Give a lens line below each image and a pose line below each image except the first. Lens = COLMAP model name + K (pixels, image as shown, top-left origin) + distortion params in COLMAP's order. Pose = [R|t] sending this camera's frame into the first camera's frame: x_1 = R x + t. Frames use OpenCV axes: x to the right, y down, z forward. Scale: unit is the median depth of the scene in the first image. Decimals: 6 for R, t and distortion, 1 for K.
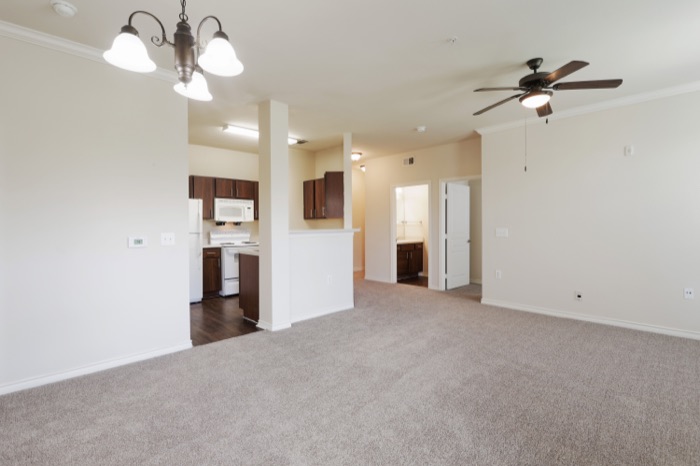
lens RADIAL K [[333.4, 0, 348.8], [0, 333.4, 226.7], [0, 0, 1]] dist [-0.002056, -0.000070]
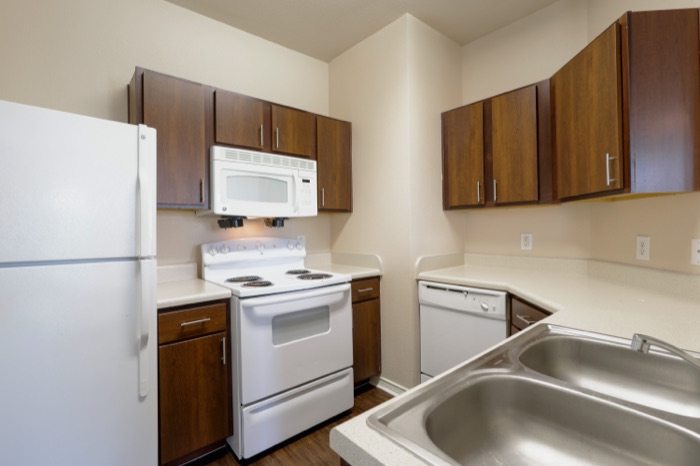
lens RADIAL K [[333.4, 0, 348.8], [0, 333.4, 226.7], [0, 0, 1]] dist [-0.002056, -0.000070]
pose [[0.998190, -0.008001, -0.059612, -0.238972], [0.007550, 0.999941, -0.007778, -0.000743], [0.059671, 0.007313, 0.998191, 0.655476]]
